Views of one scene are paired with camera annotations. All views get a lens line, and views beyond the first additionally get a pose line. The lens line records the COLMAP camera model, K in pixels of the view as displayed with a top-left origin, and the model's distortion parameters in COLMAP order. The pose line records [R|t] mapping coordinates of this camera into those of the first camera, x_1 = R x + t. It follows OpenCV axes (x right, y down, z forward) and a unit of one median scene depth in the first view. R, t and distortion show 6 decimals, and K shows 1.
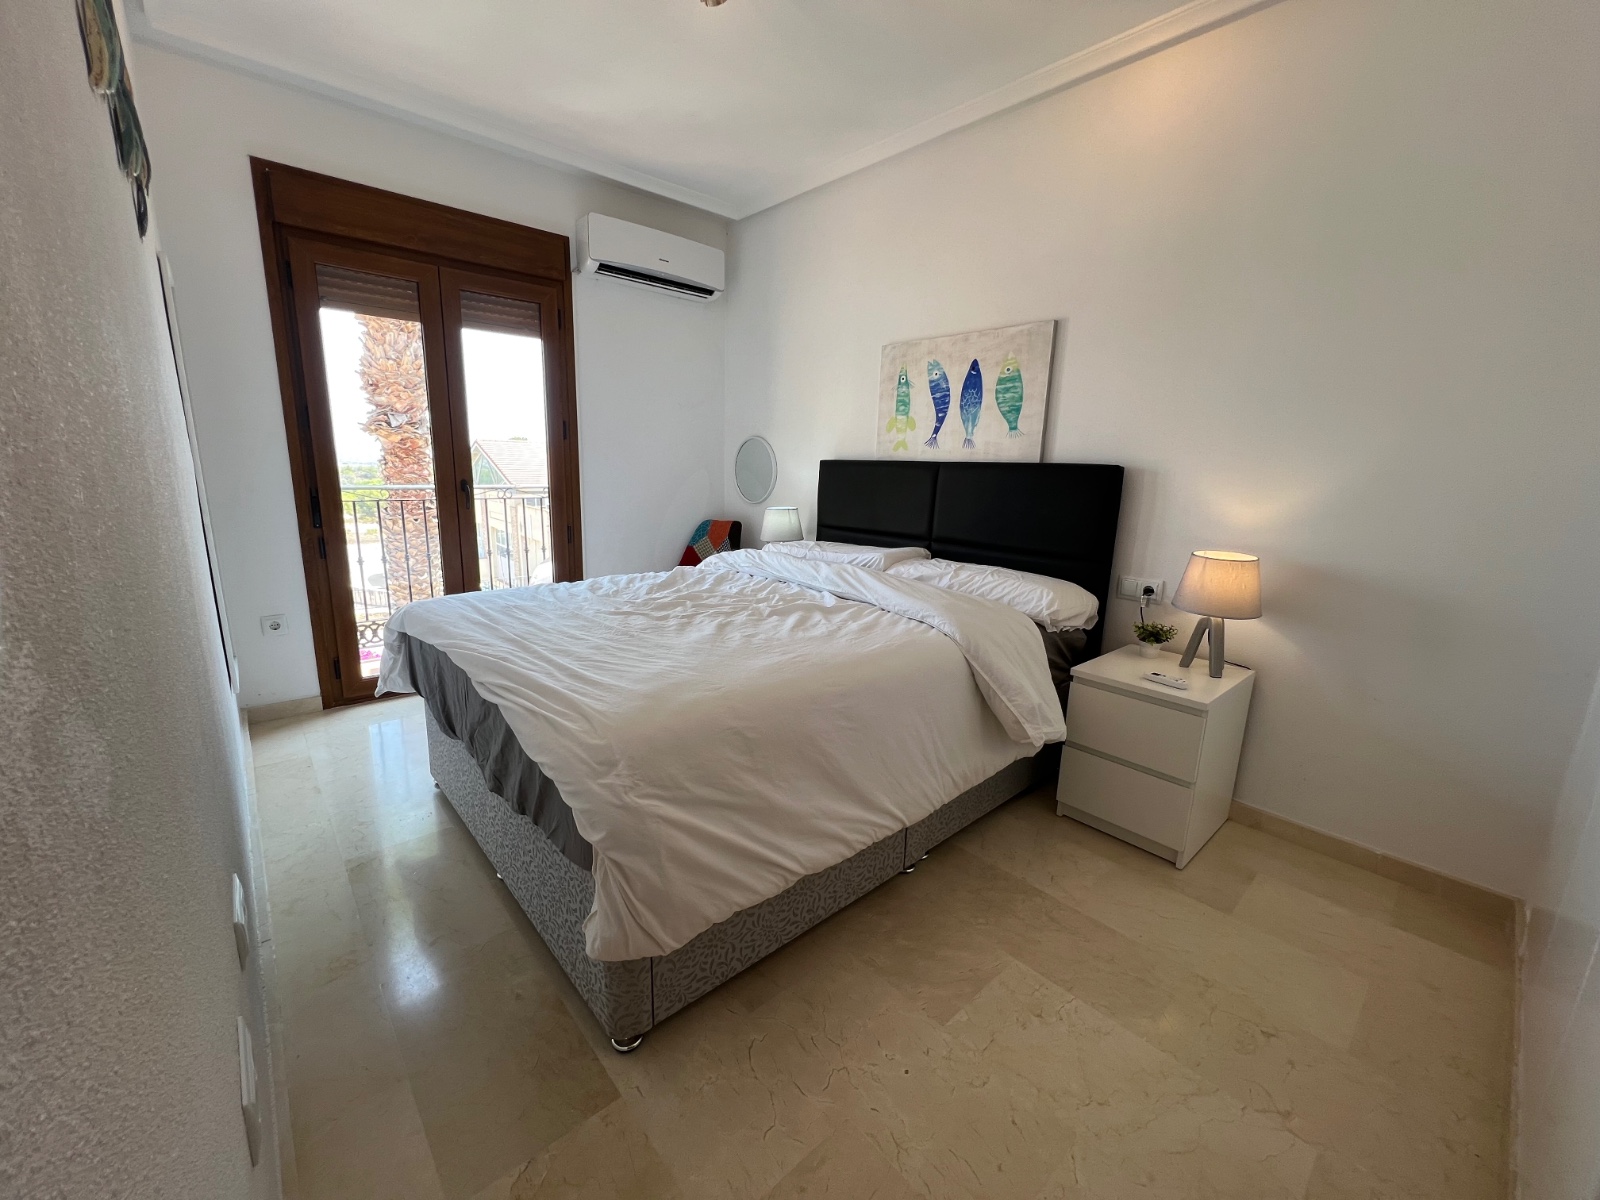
lens RADIAL K [[638.5, 0, 794.2], [0, 638.5, 597.1], [0, 0, 1]] dist [-0.002832, 0.000752]
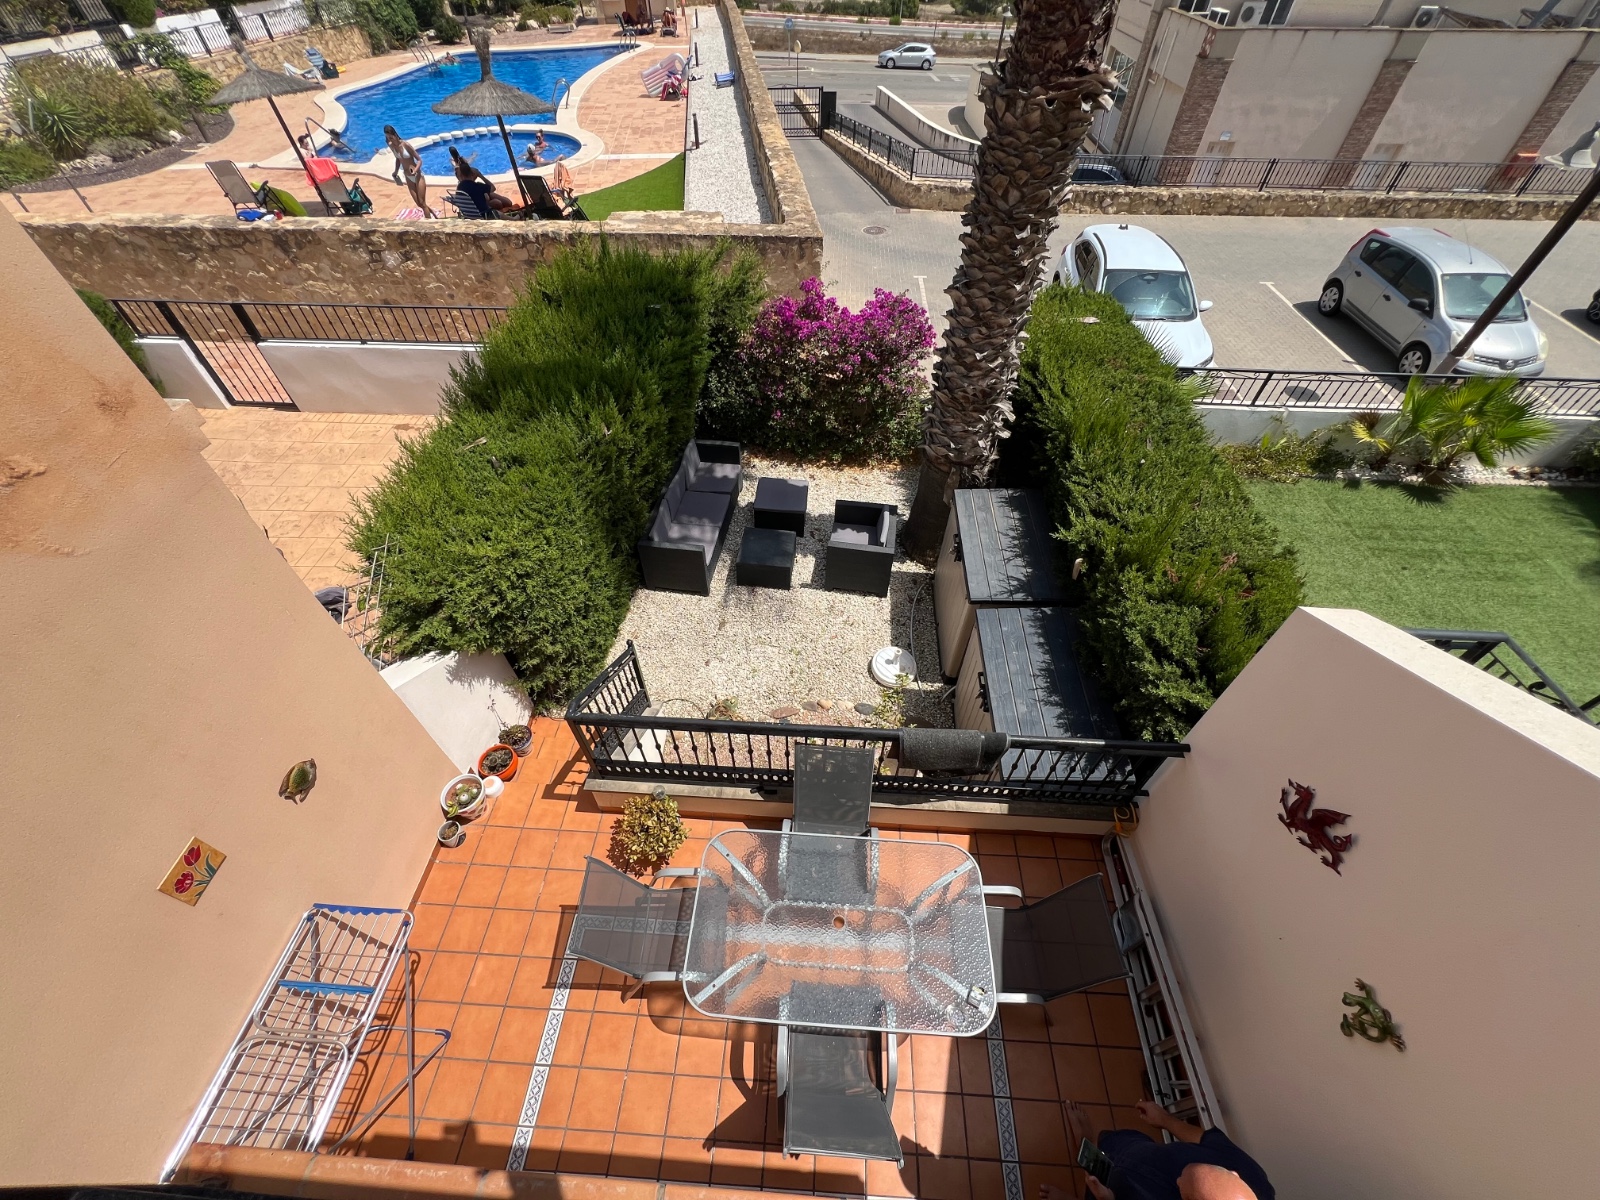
lens RADIAL K [[638.5, 0, 797.8], [0, 638.5, 596.8], [0, 0, 1]] dist [-0.002832, 0.000752]
pose [[0.709489, 0.501132, -0.495471, -0.502227], [-0.124983, 0.781411, 0.611372, -0.165979], [0.693545, -0.371837, 0.617036, 0.714621]]
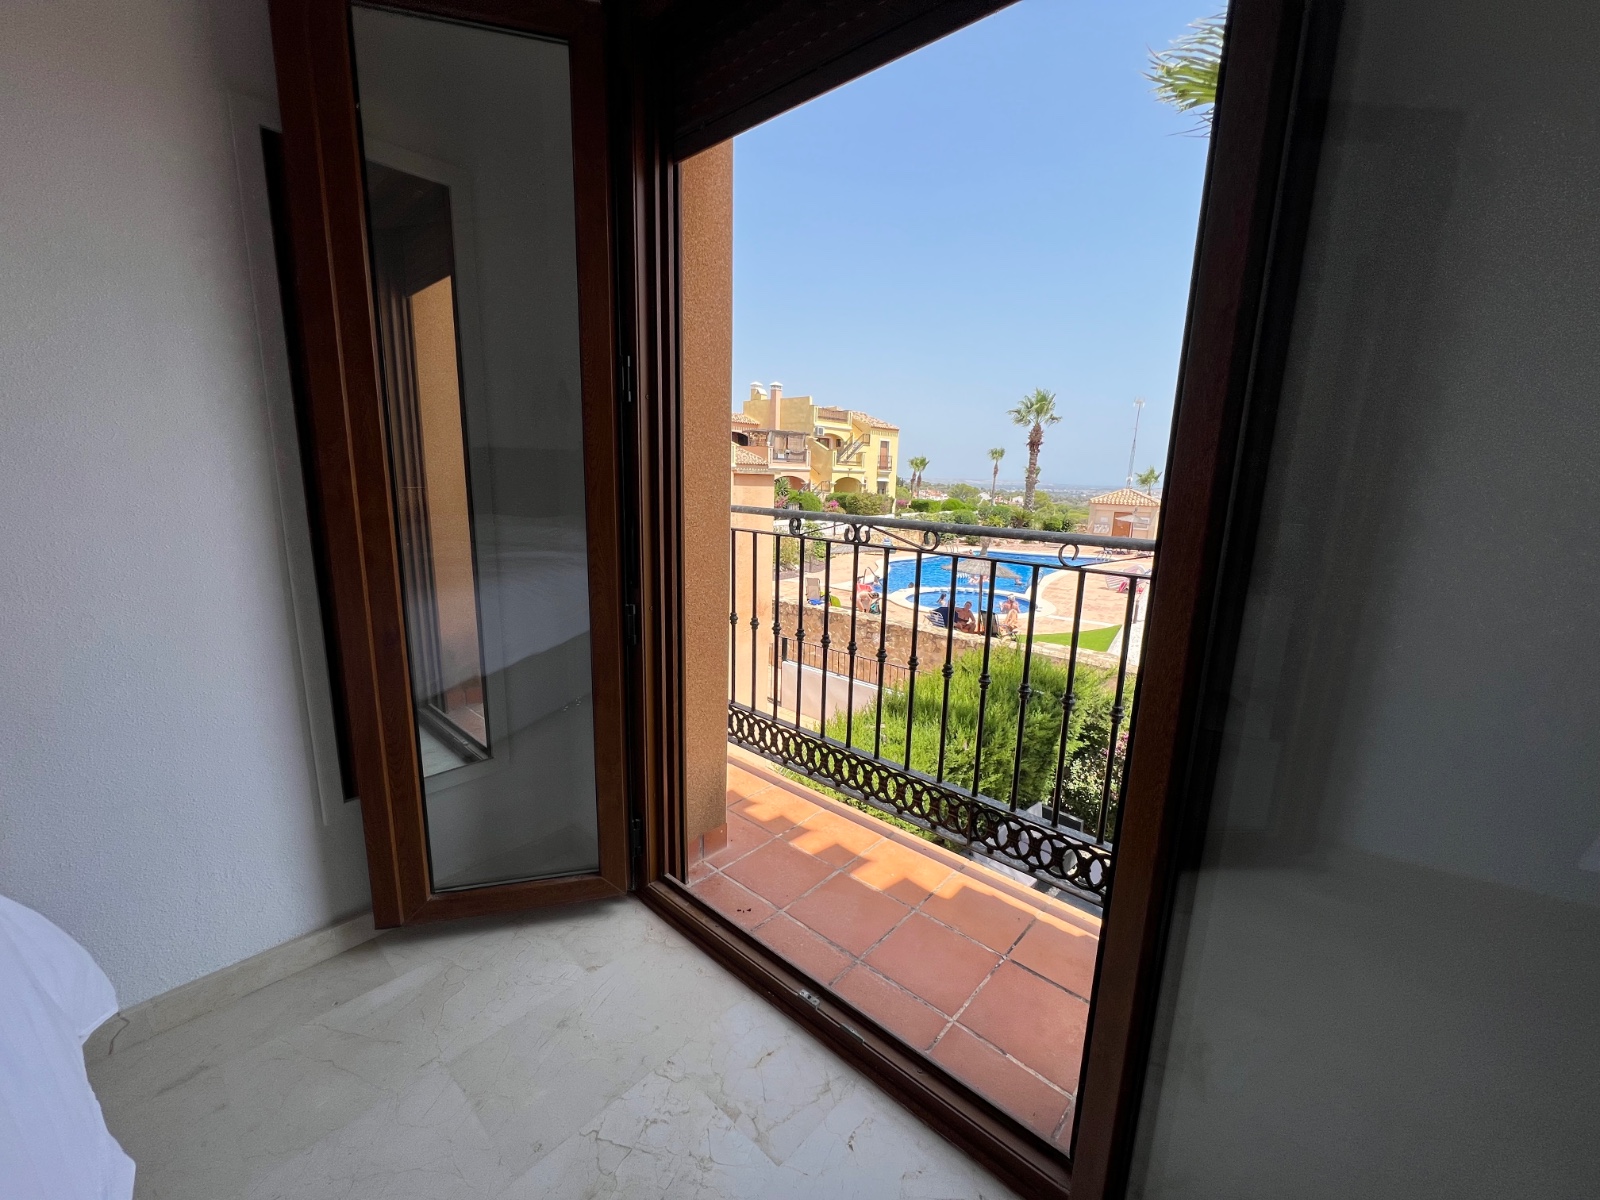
lens RADIAL K [[638.5, 0, 797.6], [0, 638.5, 599.0], [0, 0, 1]] dist [-0.002832, 0.000752]
pose [[0.120210, 0.168992, -0.978259, -0.119122], [-0.228639, 0.963628, 0.138369, -0.116776], [0.966061, 0.207035, 0.154476, 0.609744]]
